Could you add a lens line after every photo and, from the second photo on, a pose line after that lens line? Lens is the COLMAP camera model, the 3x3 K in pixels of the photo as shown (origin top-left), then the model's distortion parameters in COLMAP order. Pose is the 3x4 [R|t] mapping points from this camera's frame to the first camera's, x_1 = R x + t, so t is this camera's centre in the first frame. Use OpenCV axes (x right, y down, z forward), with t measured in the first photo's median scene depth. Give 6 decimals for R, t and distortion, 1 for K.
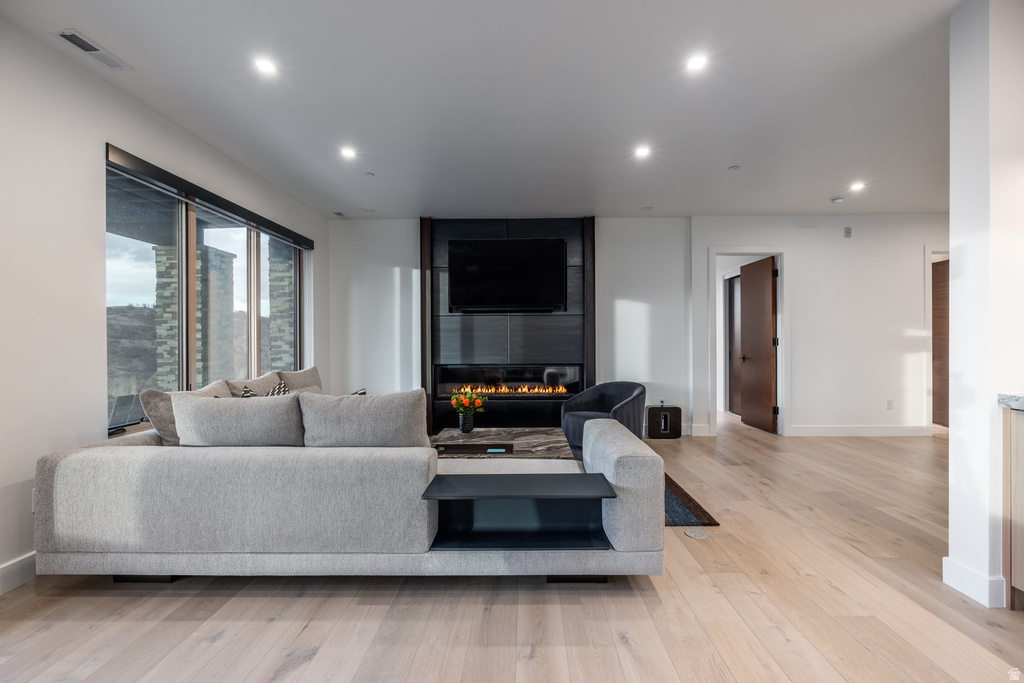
lens RADIAL K [[476.5, 0, 520.0], [0, 476.5, 346.7], [0, 0, 1]] dist [-0.000069, -0.000573]
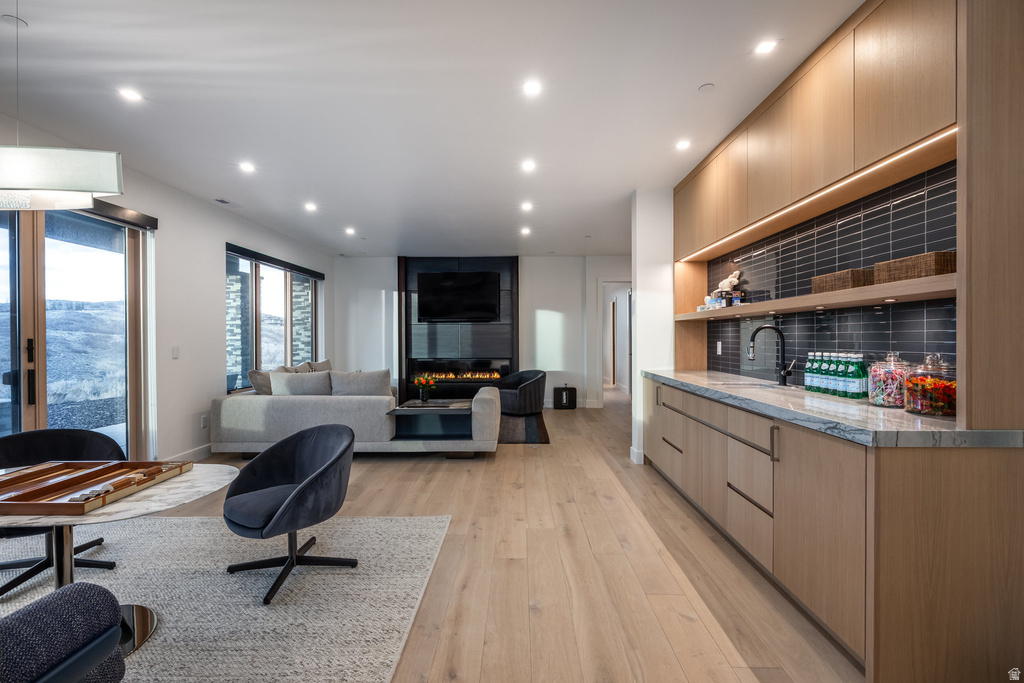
lens RADIAL K [[476.5, 0, 512.3], [0, 476.5, 341.9], [0, 0, 1]] dist [-0.000069, -0.000573]
pose [[1.000000, 0.000737, 0.000320, 0.136783], [-0.000736, 0.999999, -0.001387, -0.010905], [-0.000321, 0.001387, 0.999999, -0.441742]]
